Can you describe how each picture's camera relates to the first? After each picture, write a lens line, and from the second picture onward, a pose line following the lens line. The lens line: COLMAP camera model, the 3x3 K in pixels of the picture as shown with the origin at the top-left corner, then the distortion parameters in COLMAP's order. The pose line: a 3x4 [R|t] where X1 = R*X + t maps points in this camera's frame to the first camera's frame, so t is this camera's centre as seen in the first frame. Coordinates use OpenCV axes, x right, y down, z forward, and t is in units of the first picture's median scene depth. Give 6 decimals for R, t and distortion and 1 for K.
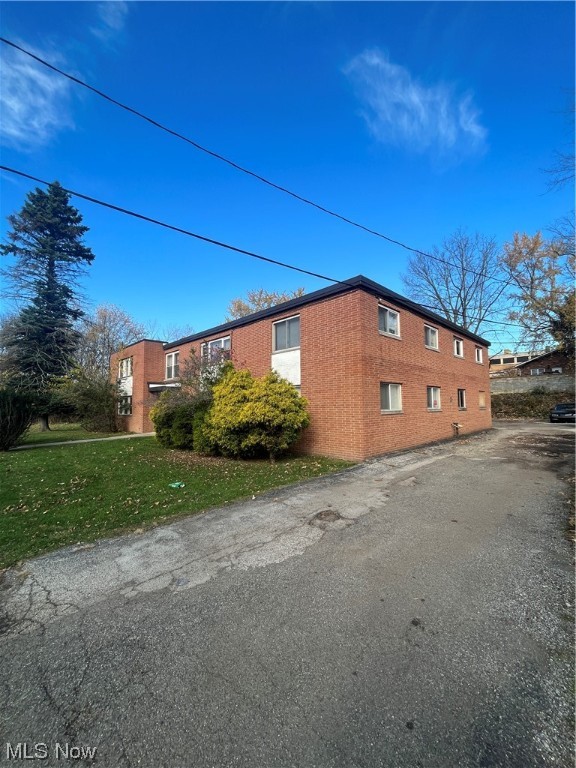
lens RADIAL K [[305.6, 0, 293.7], [0, 305.6, 386.4], [0, 0, 1]] dist [-0.003841, 0.000115]
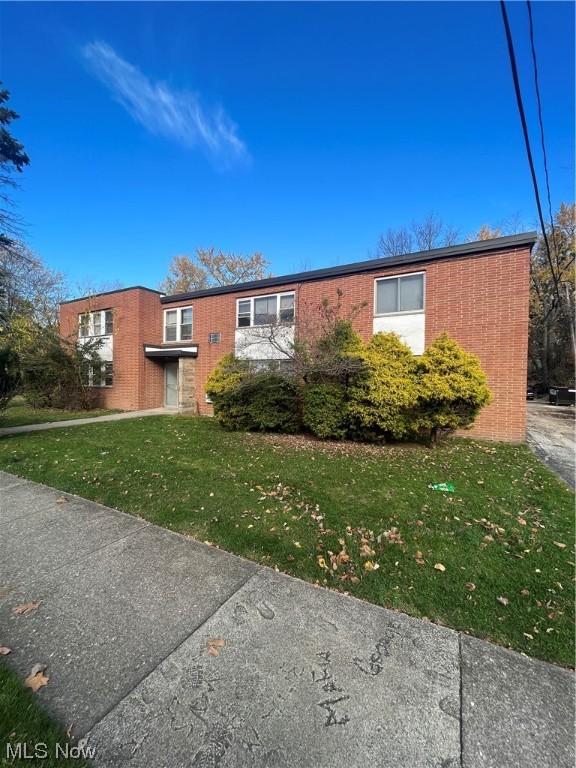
lens RADIAL K [[305.6, 0, 291.4], [0, 305.6, 383.2], [0, 0, 1]] dist [-0.003841, 0.000115]
pose [[0.959750, 0.020651, 0.280096, -0.570244], [-0.040370, 0.997080, 0.064815, 0.032450], [-0.277940, -0.073513, 0.957781, 0.274531]]
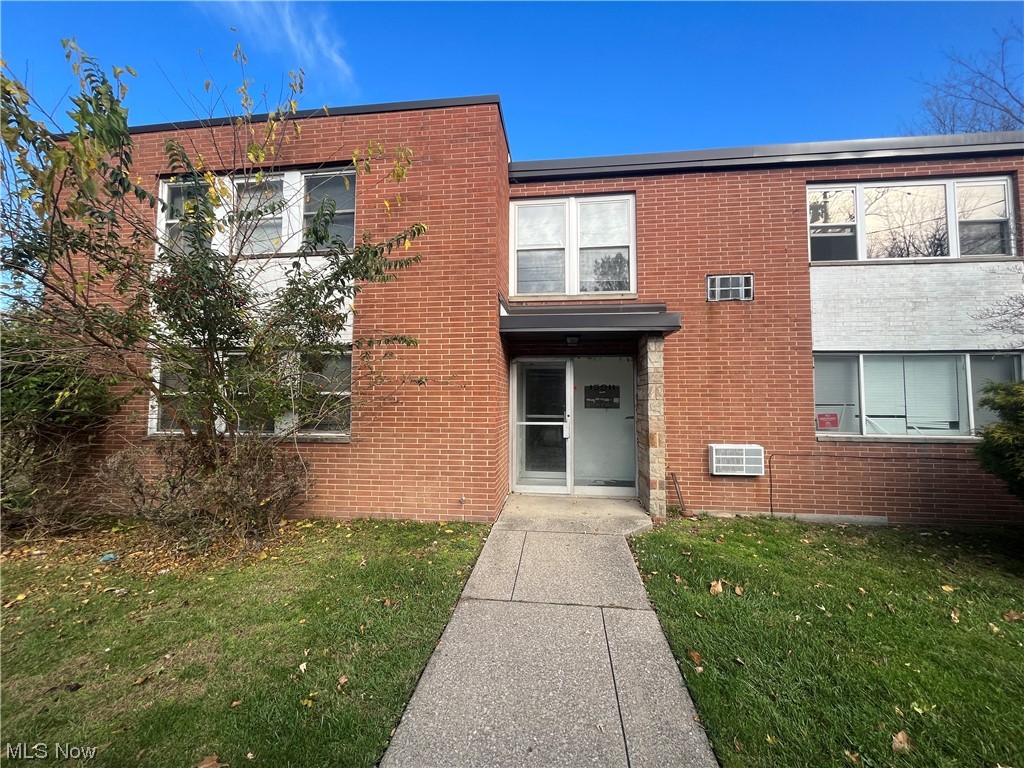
lens RADIAL K [[373.4, 0, 525.7], [0, 373.4, 374.6], [0, 0, 1]] dist [-0.013823, 0.000289]
pose [[0.790875, 0.052092, 0.609757, -1.061831], [-0.053091, 0.998454, -0.016438, 0.088962], [-0.609671, -0.019372, 0.792418, 1.303845]]
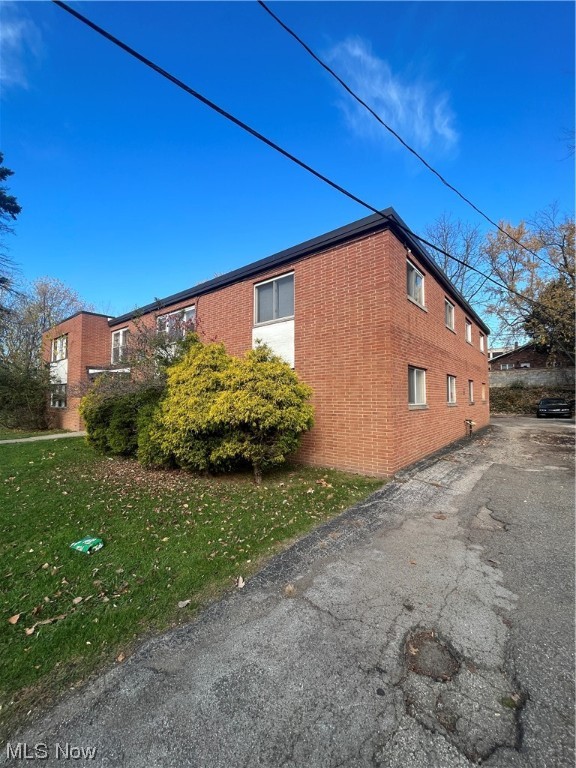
lens RADIAL K [[305.6, 0, 293.3], [0, 305.6, 384.6], [0, 0, 1]] dist [-0.003841, 0.000115]
pose [[0.994192, 0.013091, 0.106820, -0.056647], [-0.014836, 0.999769, 0.015553, 0.022068], [-0.106592, -0.017047, 0.994157, 0.278185]]
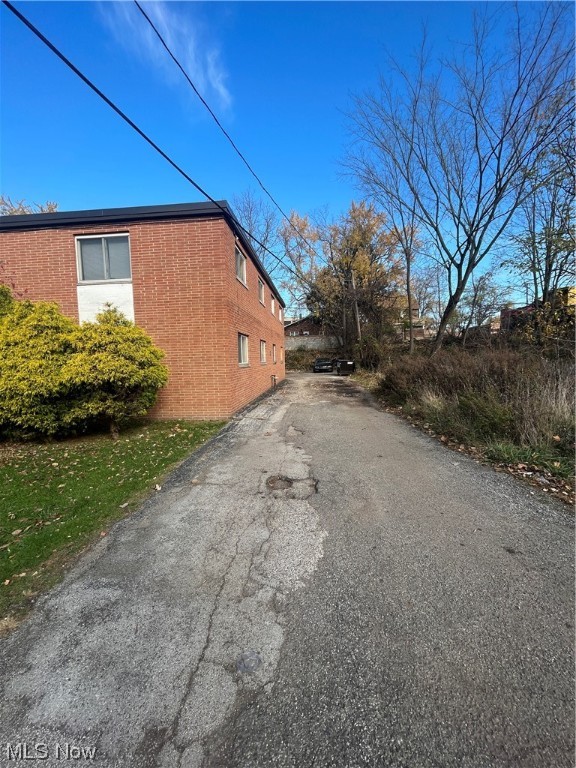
lens RADIAL K [[305.6, 0, 289.5], [0, 305.6, 384.2], [0, 0, 1]] dist [-0.003841, 0.000115]
pose [[0.759930, -0.059744, 0.647253, -0.182207], [-0.025878, 0.992197, 0.121968, 0.022151], [-0.649489, -0.109437, 0.752454, 0.170581]]
